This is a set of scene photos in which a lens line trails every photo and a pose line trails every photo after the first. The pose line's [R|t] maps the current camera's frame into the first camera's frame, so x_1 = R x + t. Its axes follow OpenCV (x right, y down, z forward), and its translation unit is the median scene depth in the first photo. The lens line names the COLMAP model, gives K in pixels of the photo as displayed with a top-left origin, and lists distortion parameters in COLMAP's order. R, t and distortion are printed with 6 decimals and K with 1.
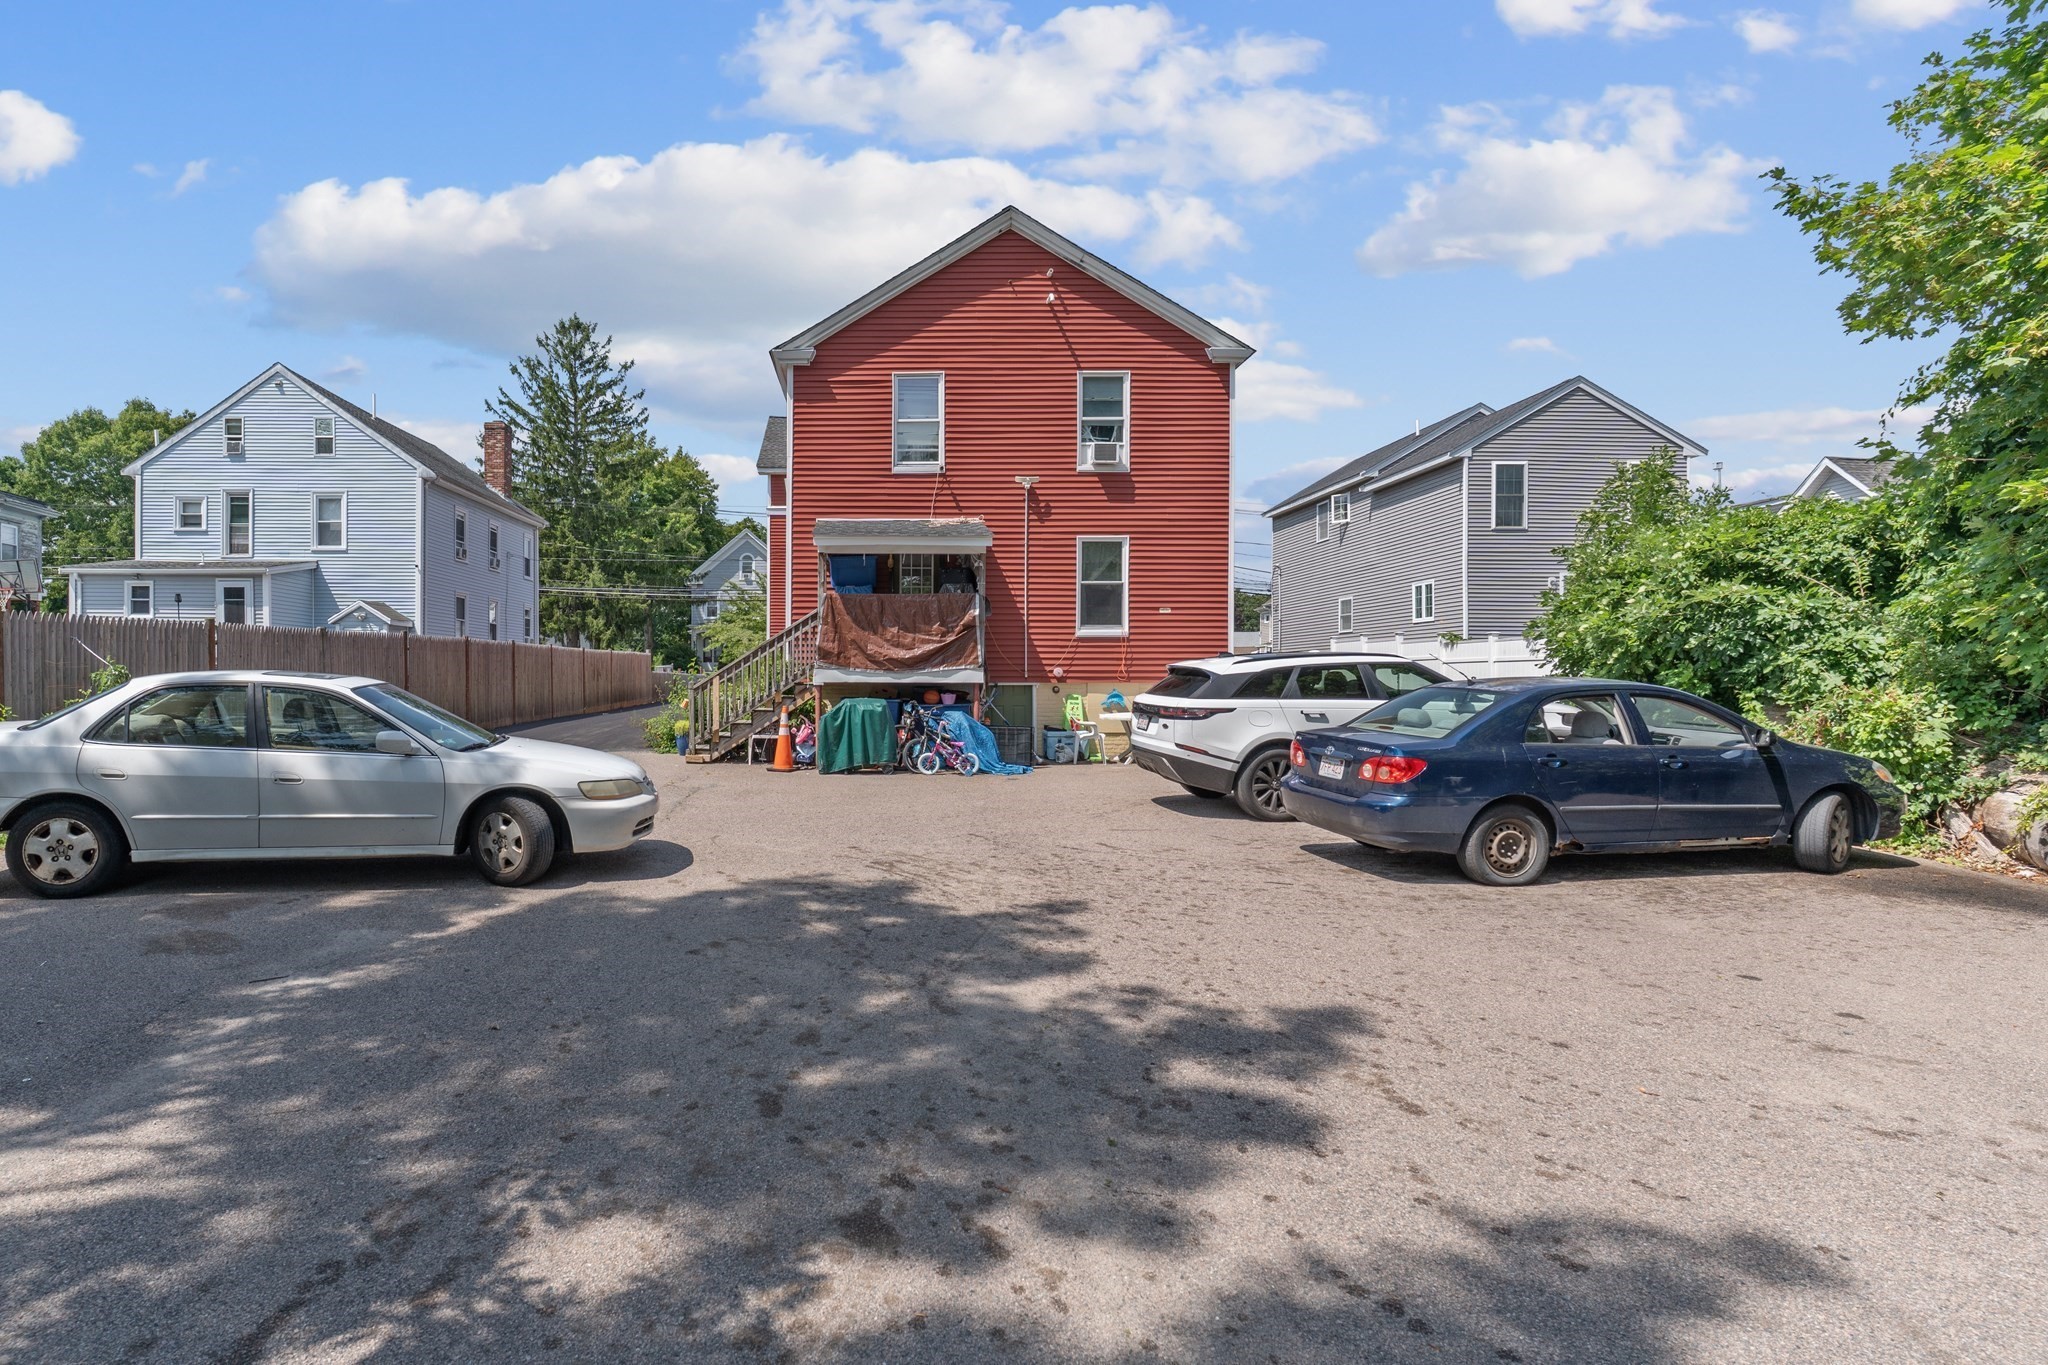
lens RADIAL K [[1034.3, 0, 872.9], [0, 1034.3, 675.8], [0, 0, 1]] dist [-0.001643, 0.000113]
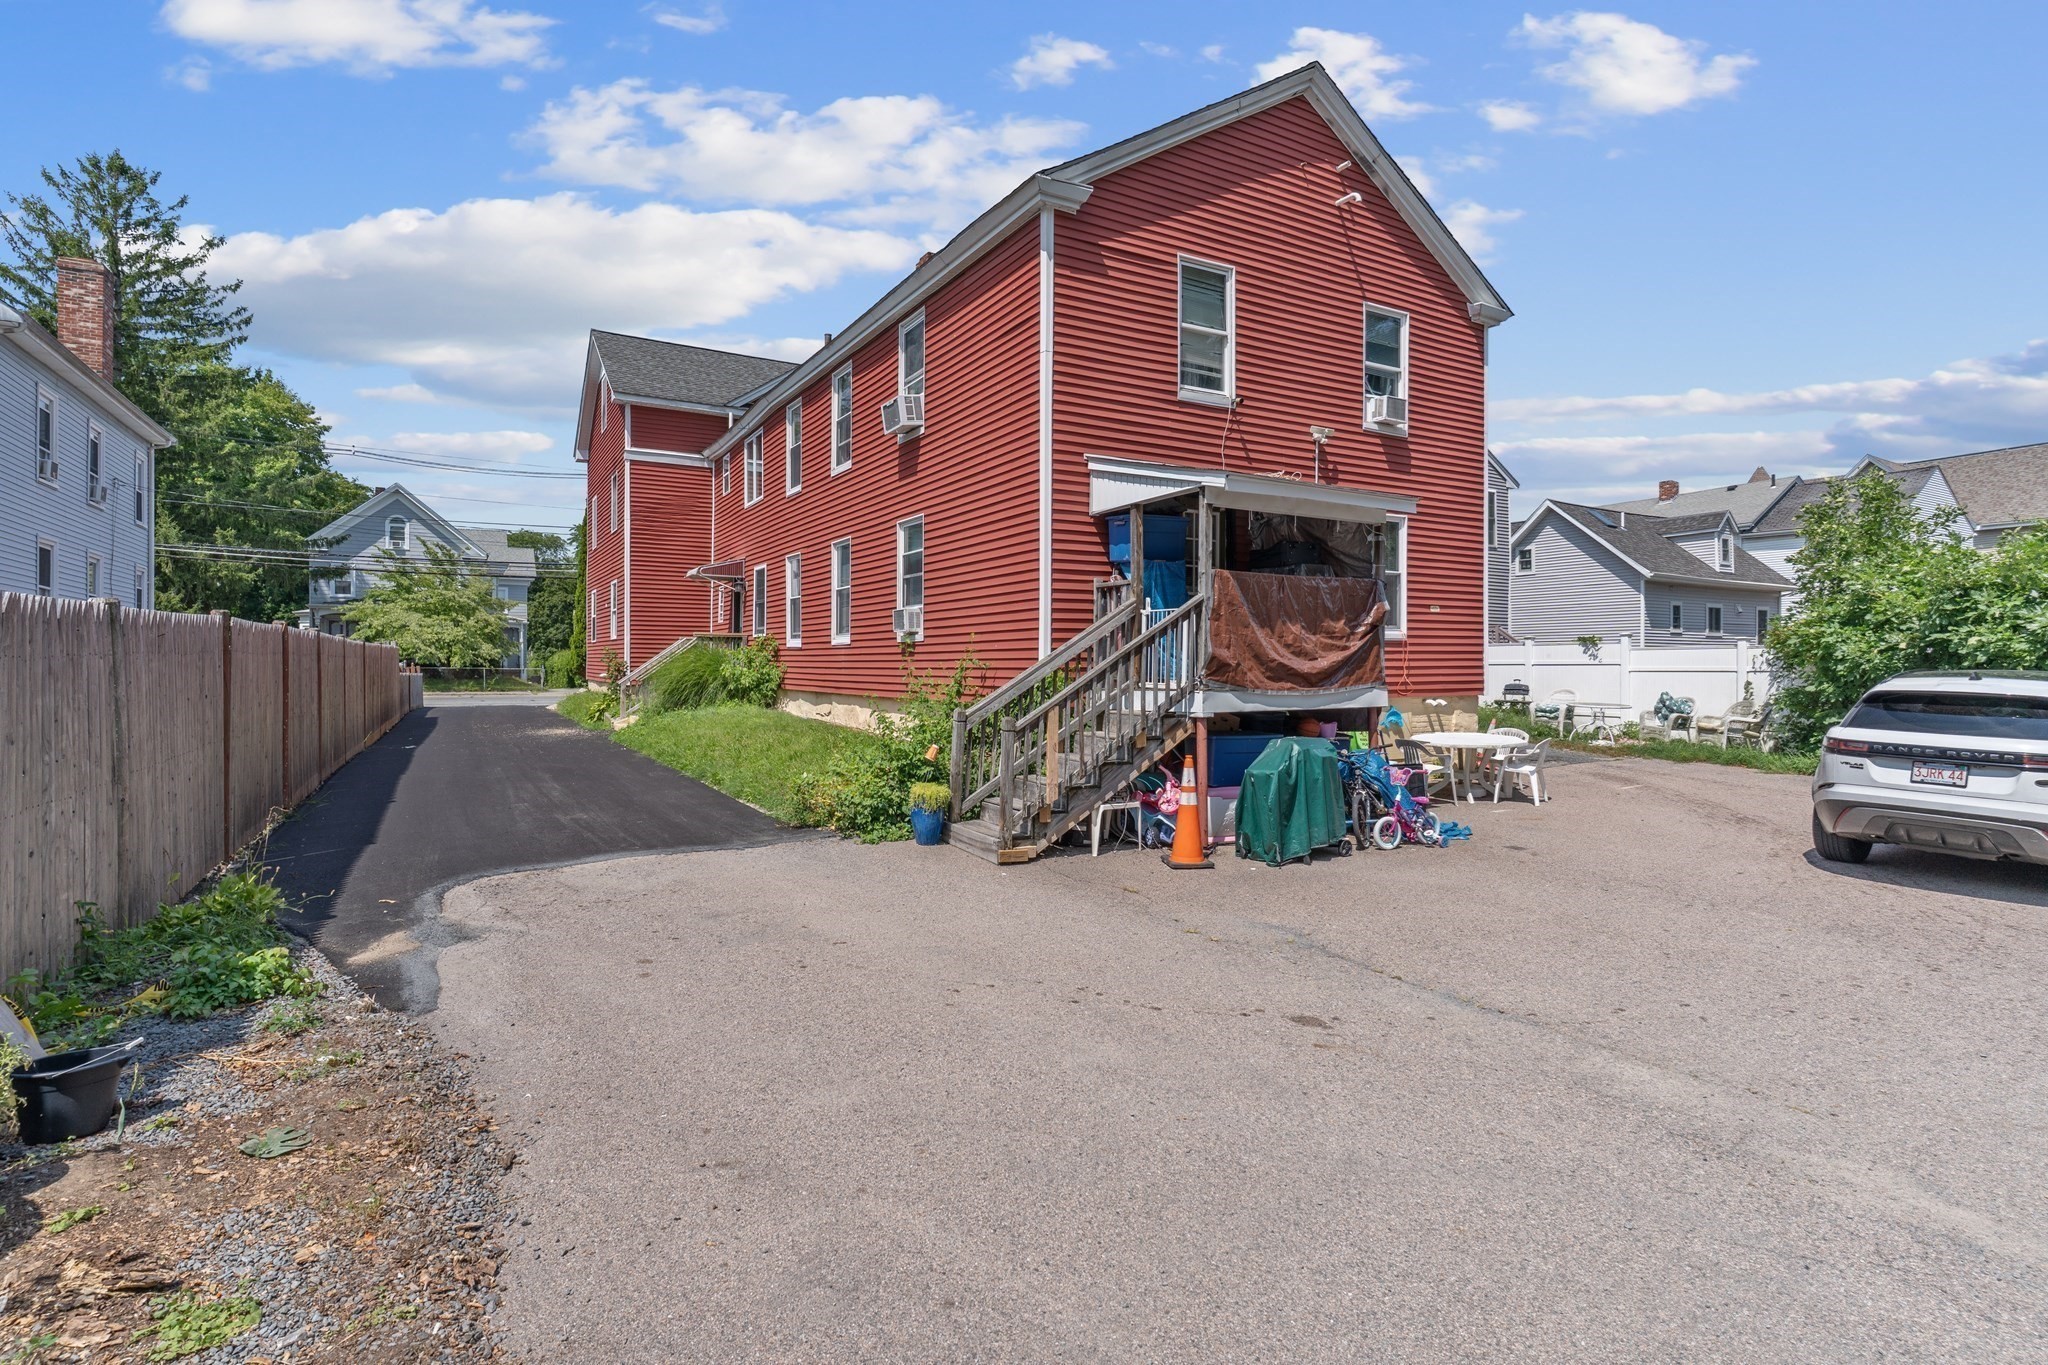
lens RADIAL K [[976.1, 0, 1028.1], [0, 976.1, 655.1], [0, 0, 1]] dist [-0.000531, 0.000278]
pose [[0.856357, 0.001069, 0.516383, -0.398676], [0.003248, 0.999967, -0.007456, -0.021619], [-0.516374, 0.008062, 0.856325, 0.497679]]
